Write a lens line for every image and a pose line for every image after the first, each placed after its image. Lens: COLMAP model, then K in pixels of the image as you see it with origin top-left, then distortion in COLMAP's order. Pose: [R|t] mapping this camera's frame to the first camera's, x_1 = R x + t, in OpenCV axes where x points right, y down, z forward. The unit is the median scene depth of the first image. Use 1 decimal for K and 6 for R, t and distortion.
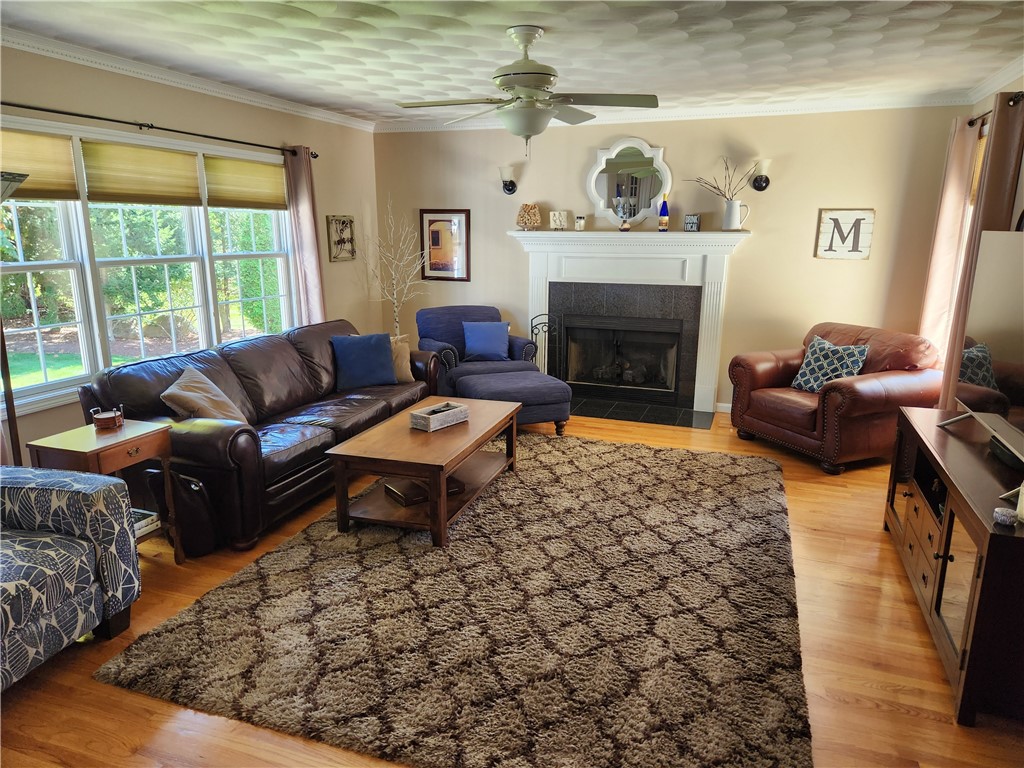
lens RADIAL K [[676.5, 0, 512.0], [0, 676.5, 384.0], [0, 0, 1]] dist [0.071925, -0.062089]
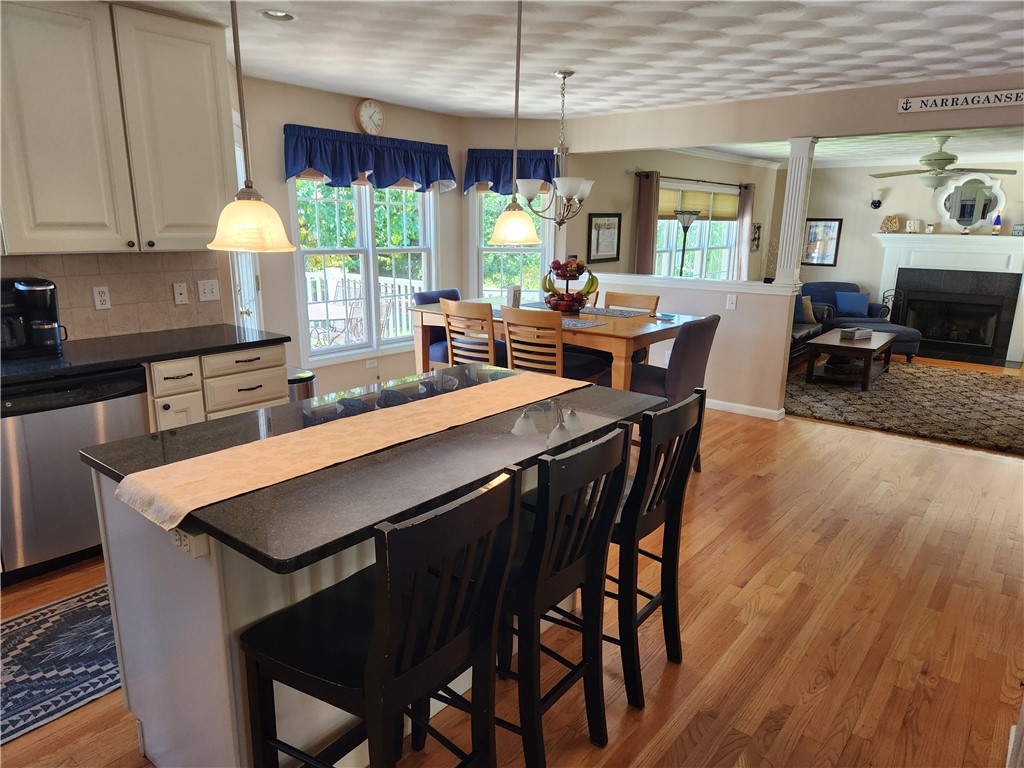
lens RADIAL K [[676.5, 0, 512.0], [0, 676.5, 384.0], [0, 0, 1]] dist [0.071925, -0.062089]
pose [[0.944400, 0.087280, -0.317004, -0.258977], [-0.084702, 0.996165, 0.021933, 0.148998], [0.317702, 0.006138, 0.948171, -0.732332]]
